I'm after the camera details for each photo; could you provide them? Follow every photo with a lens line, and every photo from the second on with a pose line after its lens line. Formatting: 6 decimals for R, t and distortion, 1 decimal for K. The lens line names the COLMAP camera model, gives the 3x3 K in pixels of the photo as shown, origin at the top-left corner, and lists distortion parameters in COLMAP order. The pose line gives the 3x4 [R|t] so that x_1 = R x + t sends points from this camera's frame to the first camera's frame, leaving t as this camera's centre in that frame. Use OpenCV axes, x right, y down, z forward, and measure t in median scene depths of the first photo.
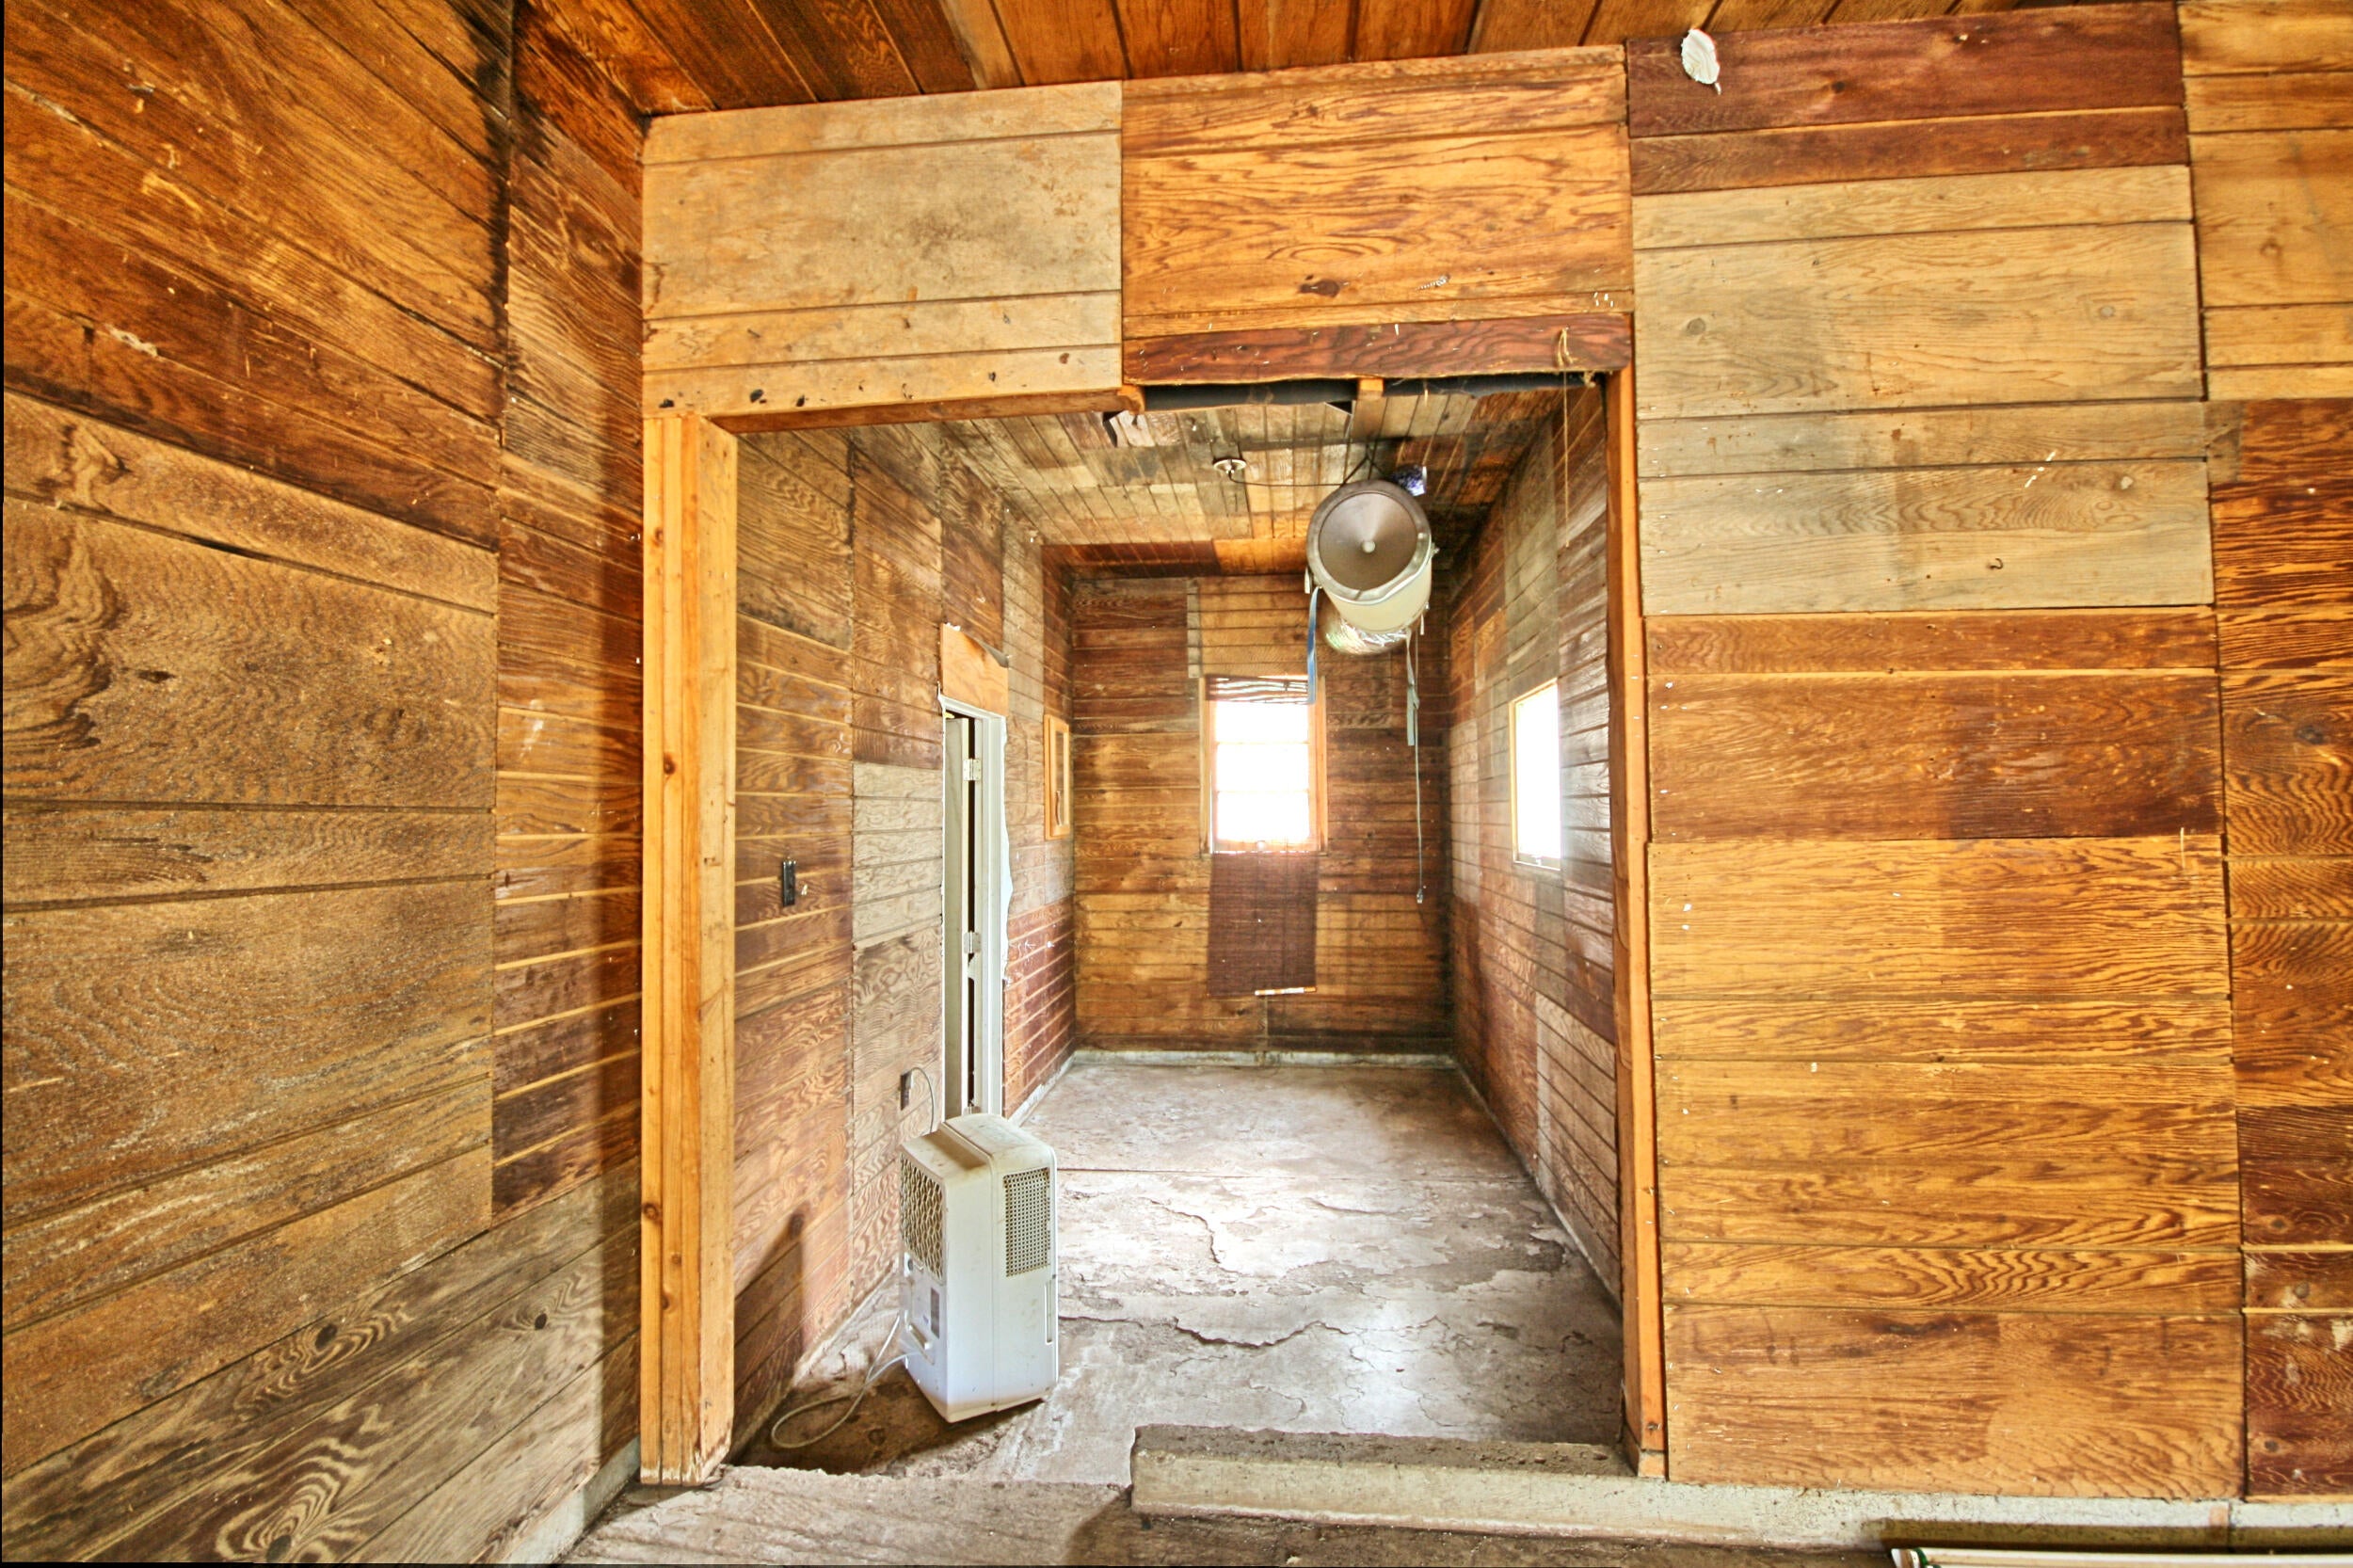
lens RADIAL K [[1077.7, 0, 1176.5], [0, 1077.7, 784.0], [0, 0, 1]] dist [0.000840, -0.007148]
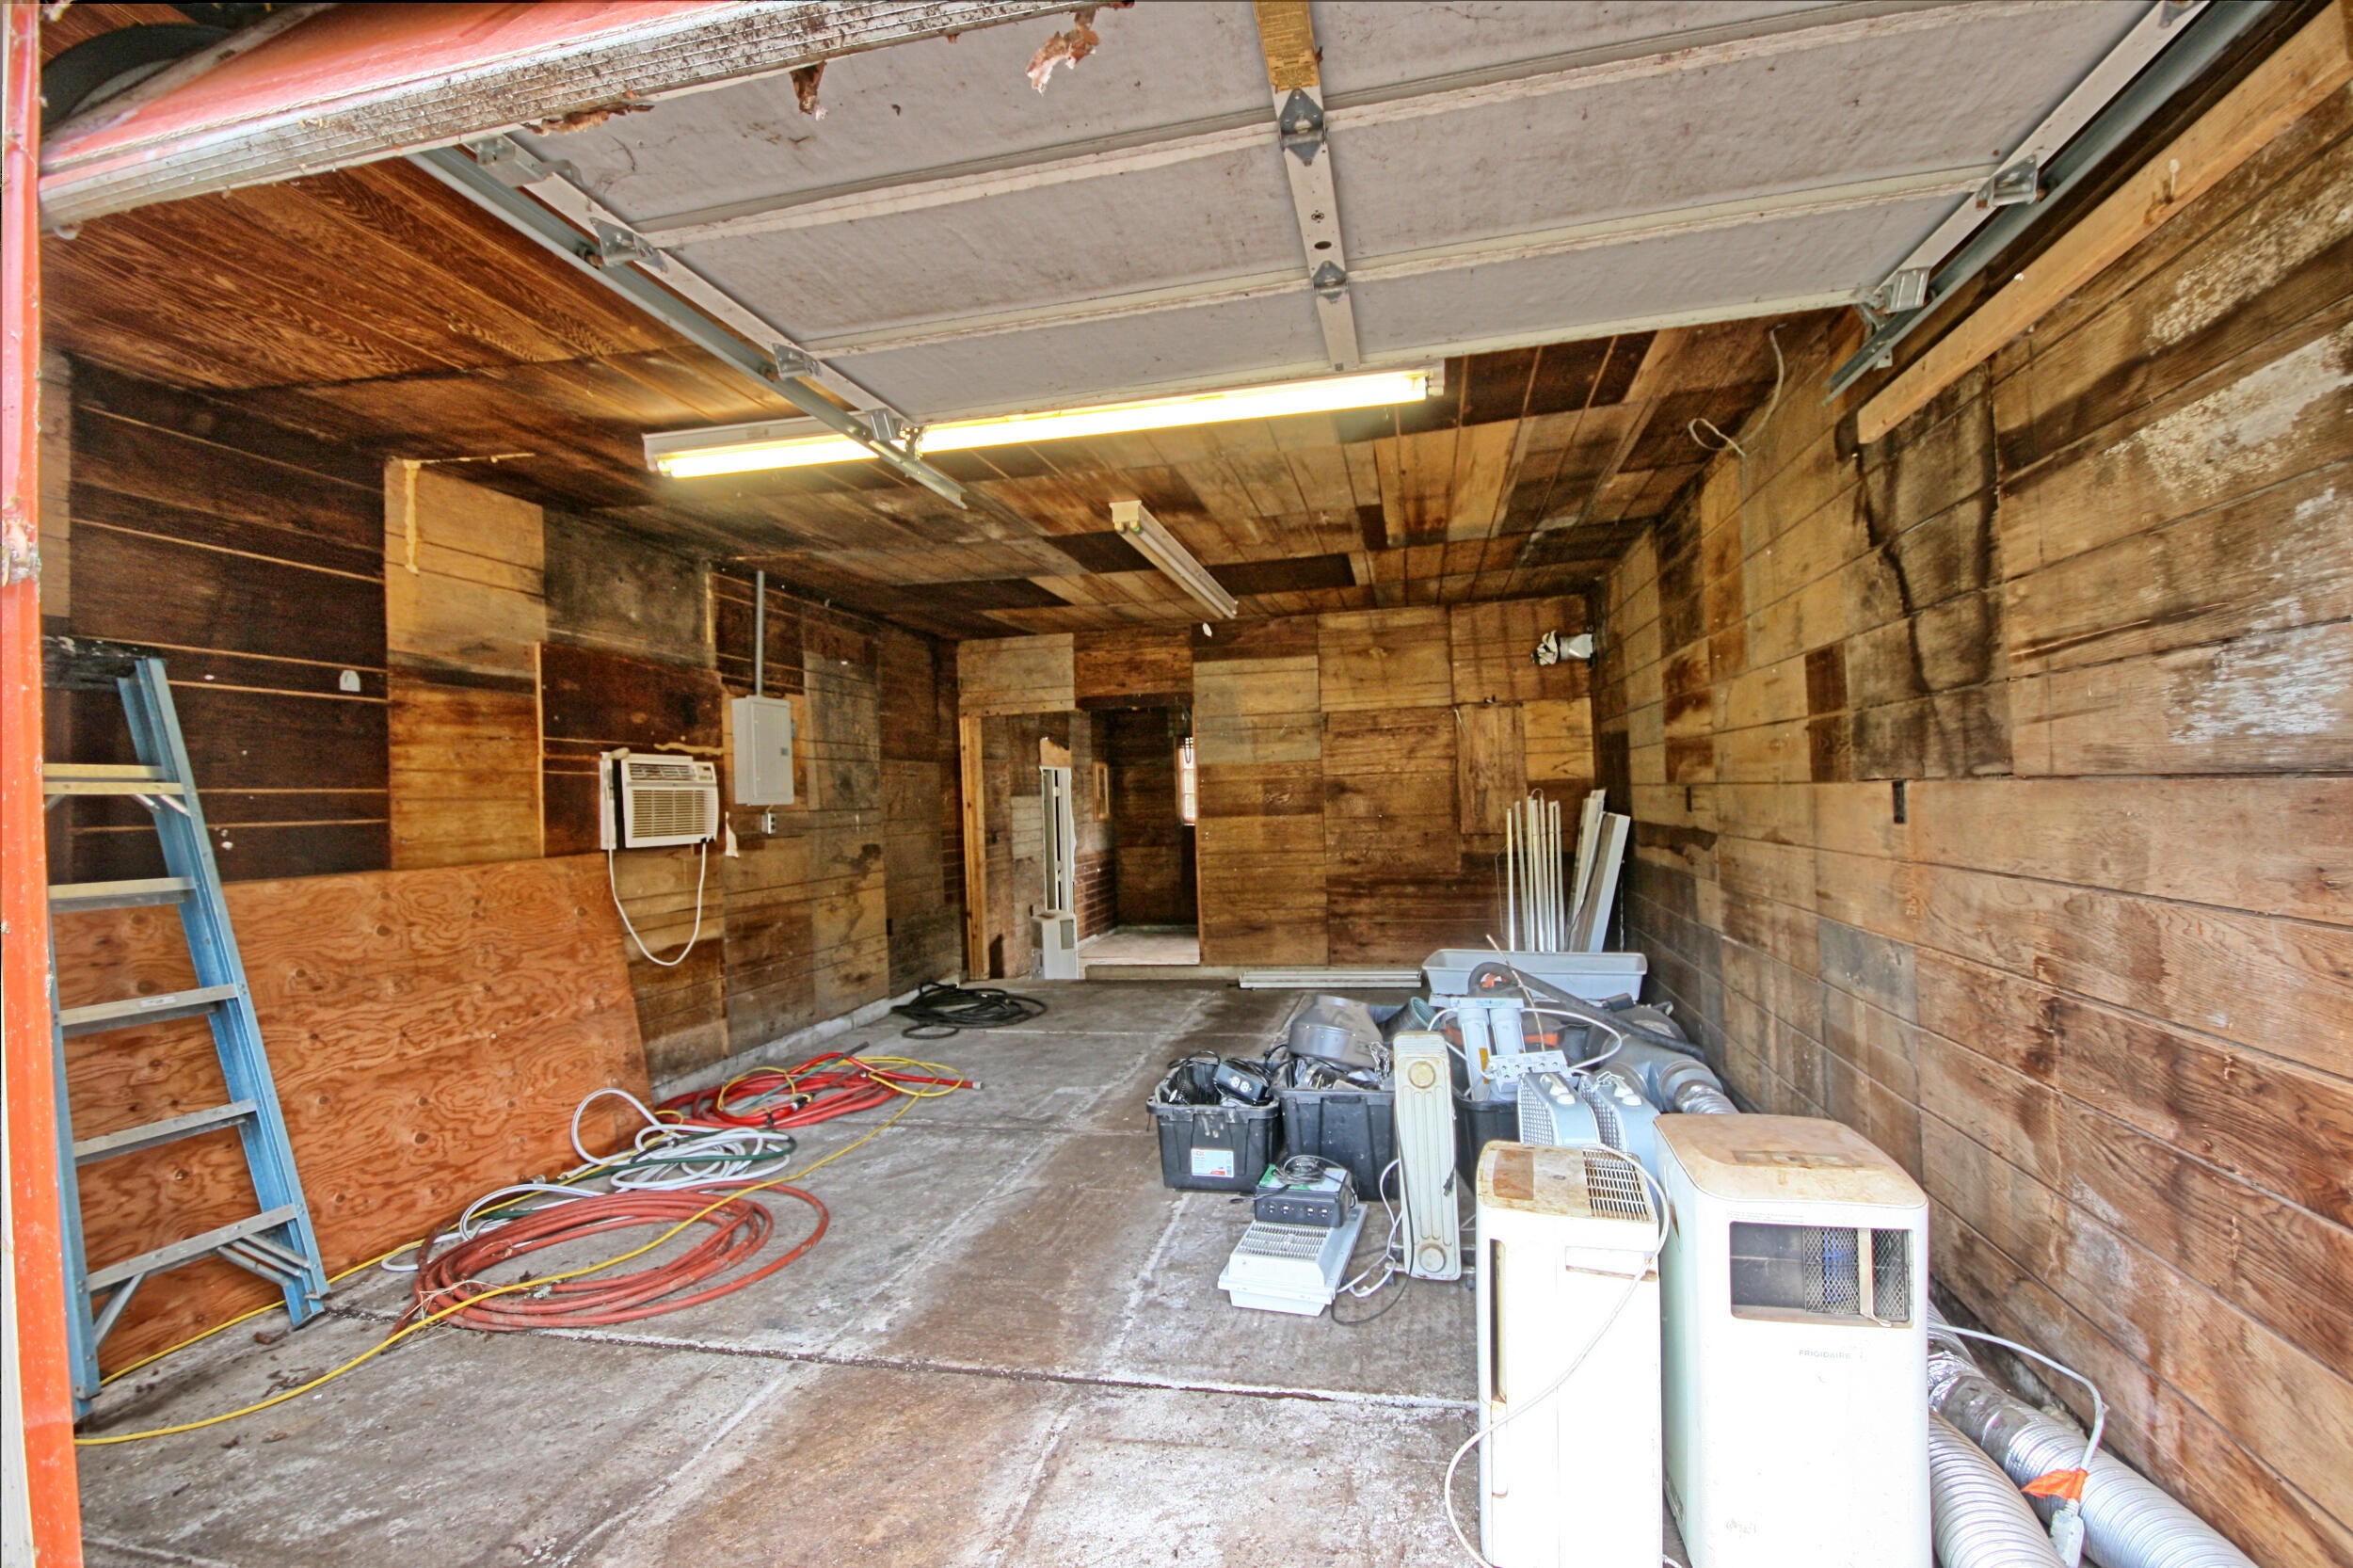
lens RADIAL K [[1077.7, 0, 1176.5], [0, 1077.7, 784.0], [0, 0, 1]] dist [0.000840, -0.007148]
pose [[0.992706, -0.029798, -0.116818, 0.695645], [0.032133, 0.999319, 0.018150, -0.130870], [0.116197, -0.021772, 0.992987, -2.627092]]
